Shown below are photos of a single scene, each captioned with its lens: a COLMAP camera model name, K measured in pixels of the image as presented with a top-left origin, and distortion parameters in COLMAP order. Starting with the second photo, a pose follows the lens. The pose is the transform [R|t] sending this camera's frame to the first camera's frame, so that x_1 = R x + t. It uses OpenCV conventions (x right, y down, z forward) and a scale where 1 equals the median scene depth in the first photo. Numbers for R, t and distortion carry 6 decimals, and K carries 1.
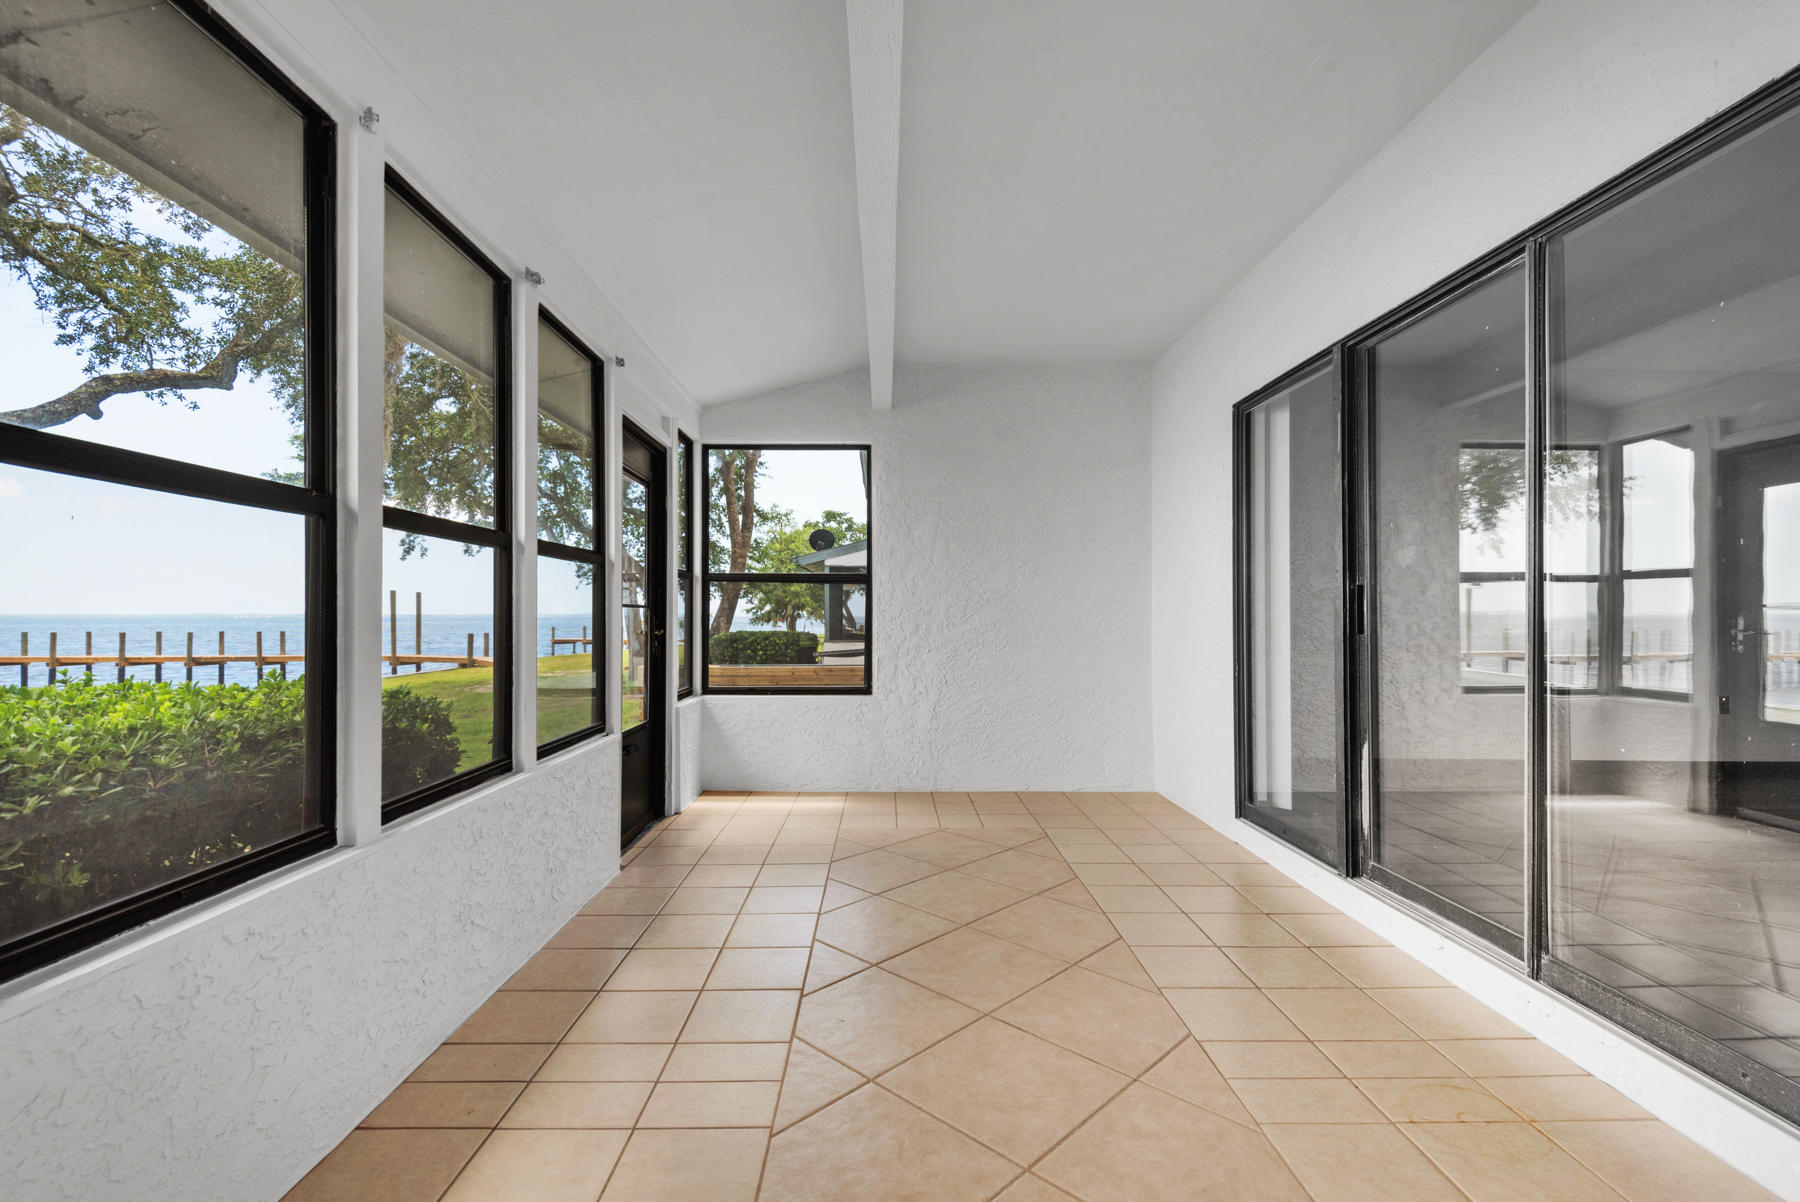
lens RADIAL K [[842.8, 0, 892.2], [0, 842.8, 607.5], [0, 0, 1]] dist [0.016254, -0.004163]
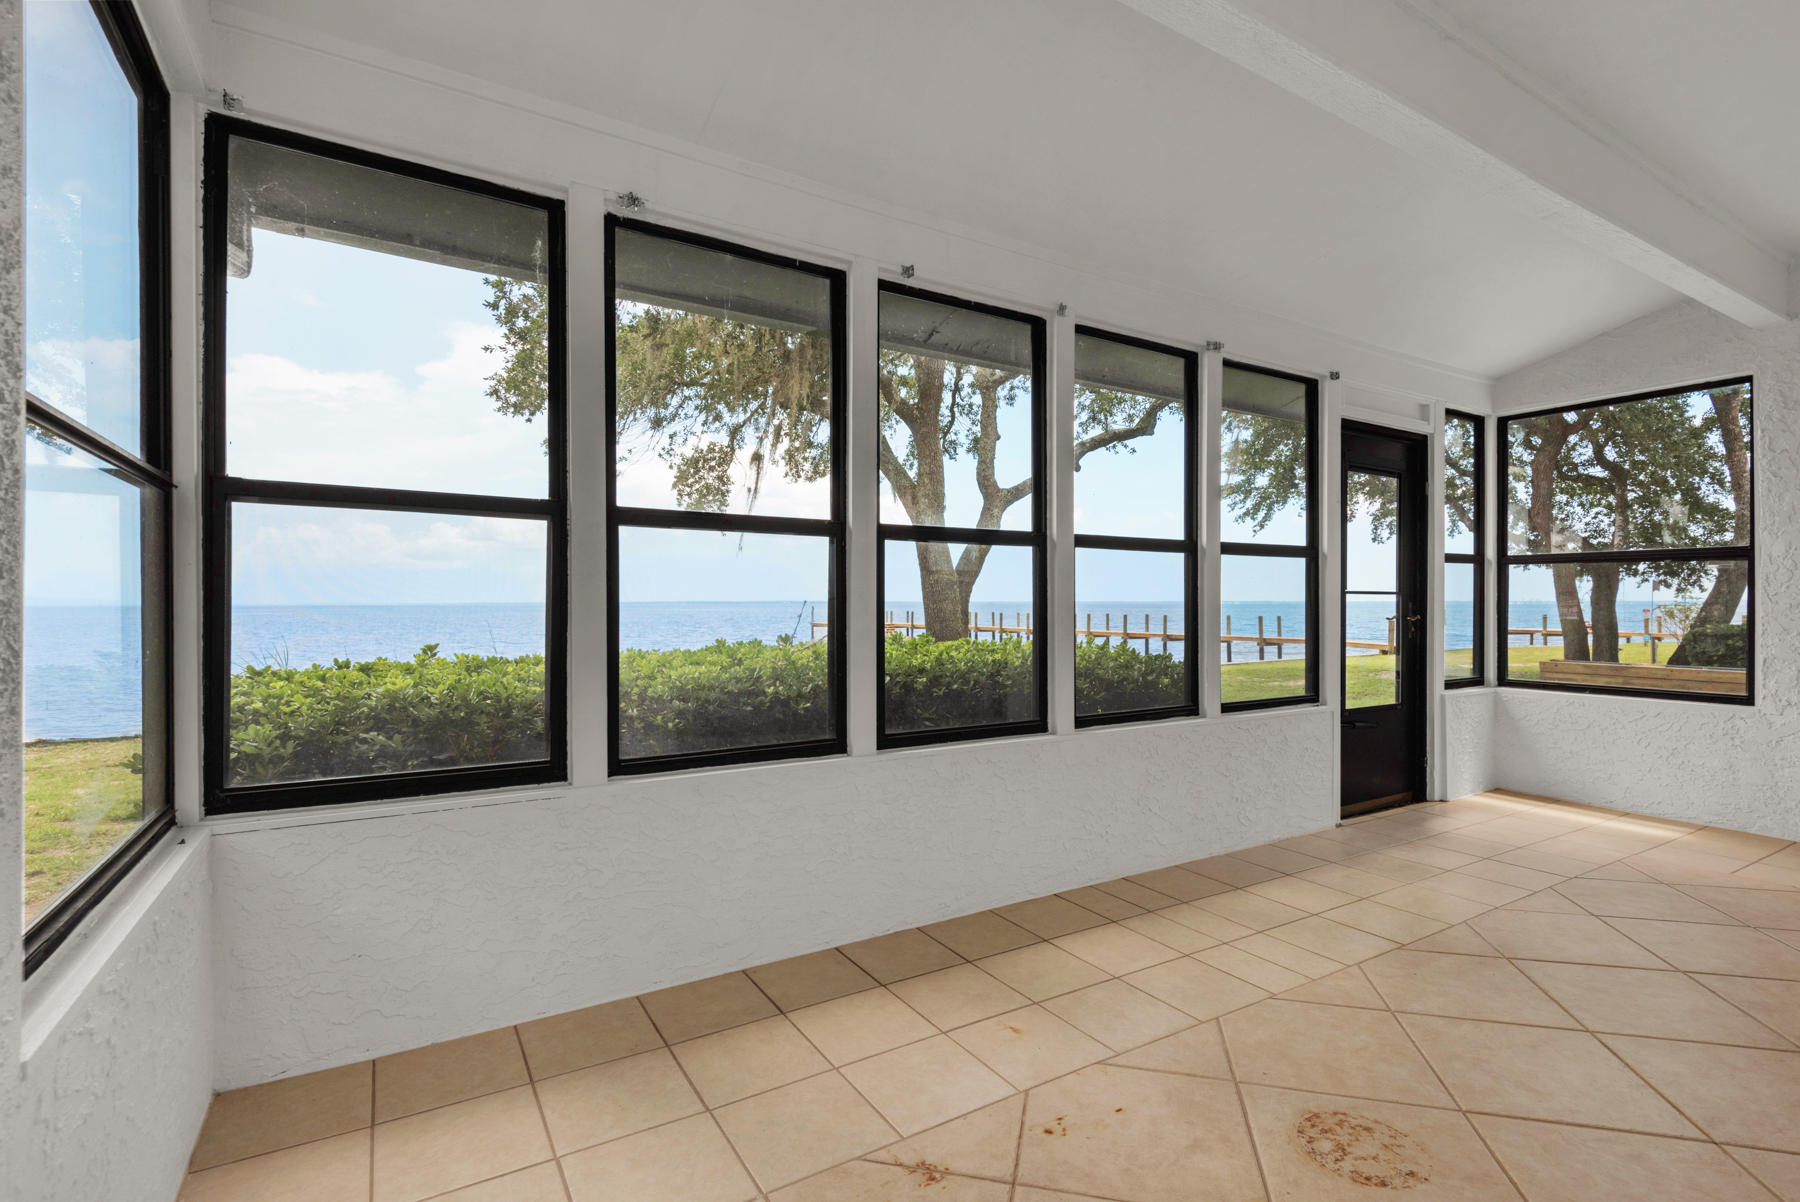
lens RADIAL K [[842.8, 0, 893.9], [0, 842.8, 606.8], [0, 0, 1]] dist [0.016254, -0.004163]
pose [[0.512677, 0.003761, -0.858573, 0.271916], [0.008455, 0.999920, 0.009429, 0.000187], [0.858540, -0.012093, 0.512604, -0.065961]]
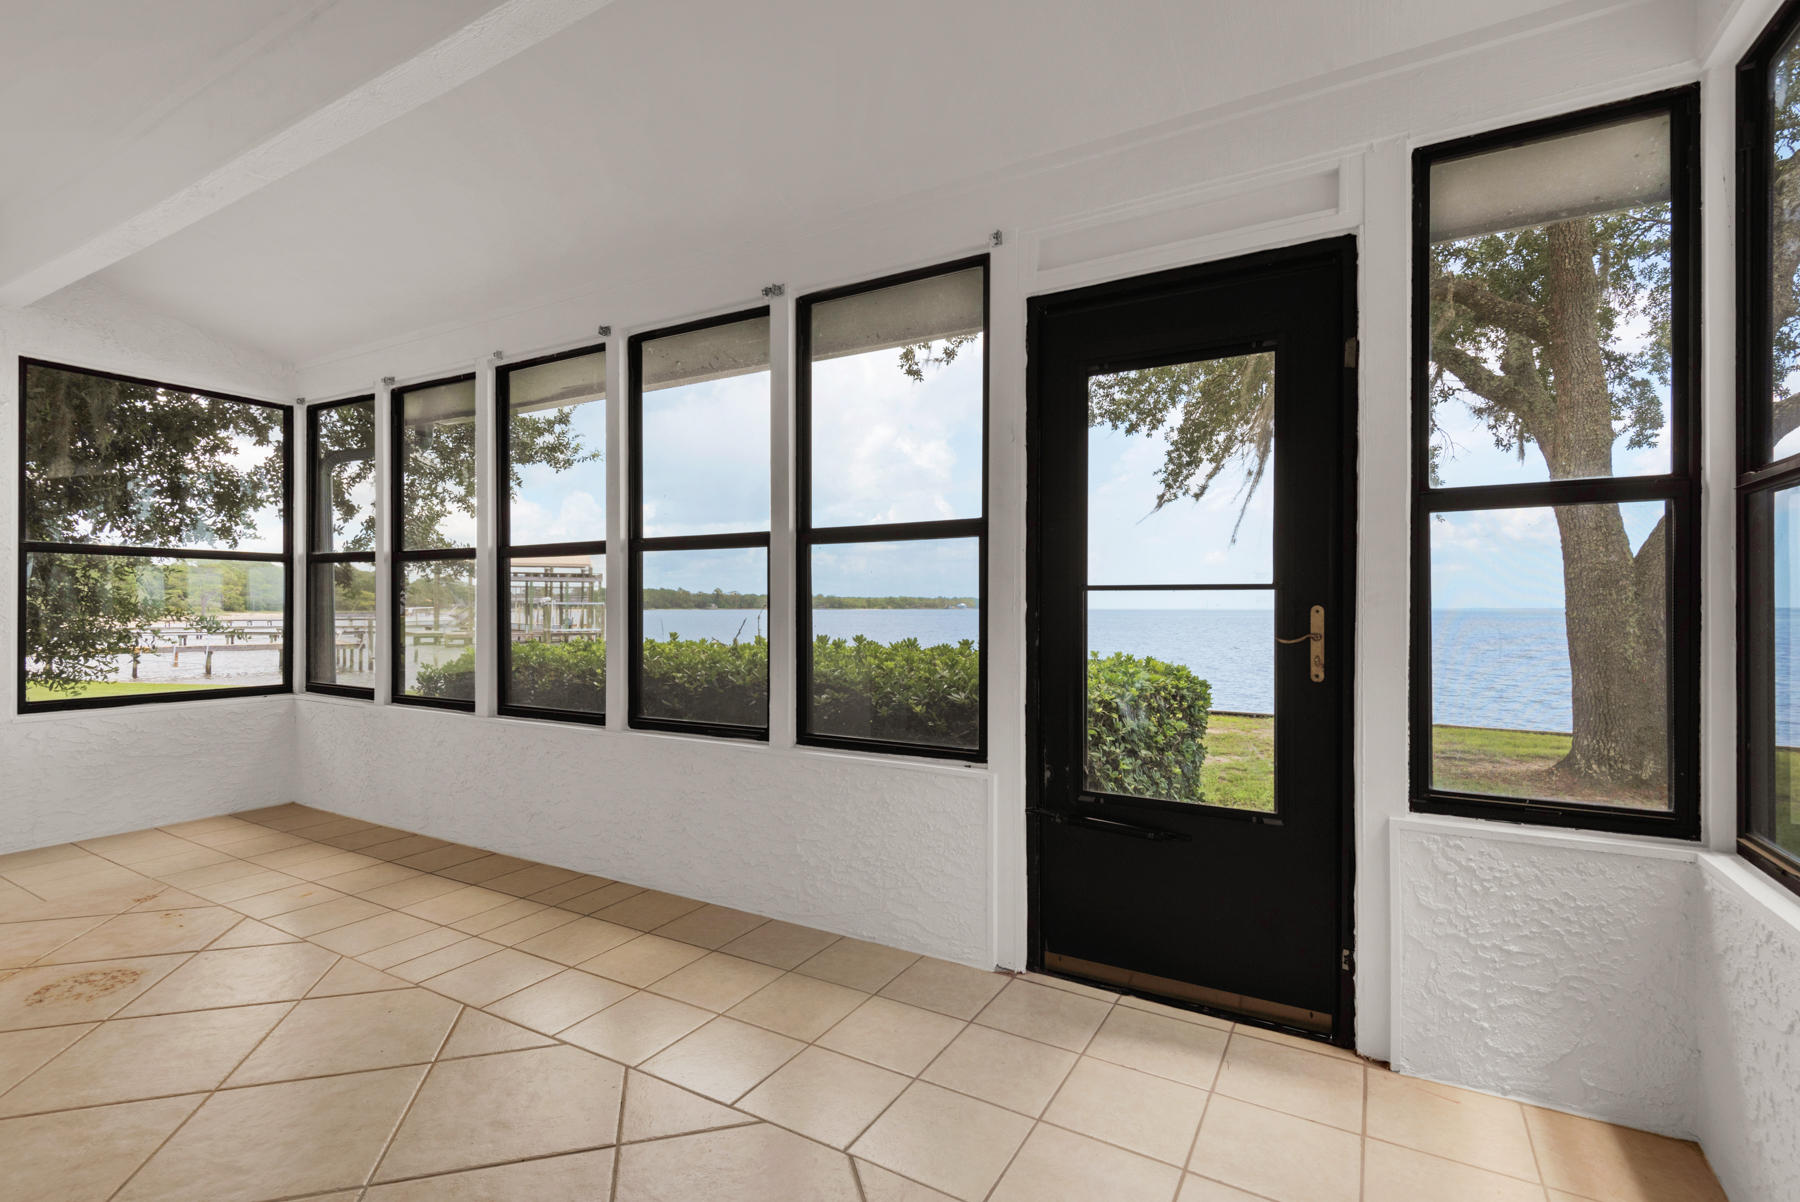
lens RADIAL K [[842.8, 0, 881.5], [0, 842.8, 602.6], [0, 0, 1]] dist [0.016254, -0.004163]
pose [[-0.529136, 0.001104, -0.848537, 0.248763], [0.011665, 0.999914, -0.005974, 0.007842], [0.848457, -0.013059, -0.529103, 1.034444]]
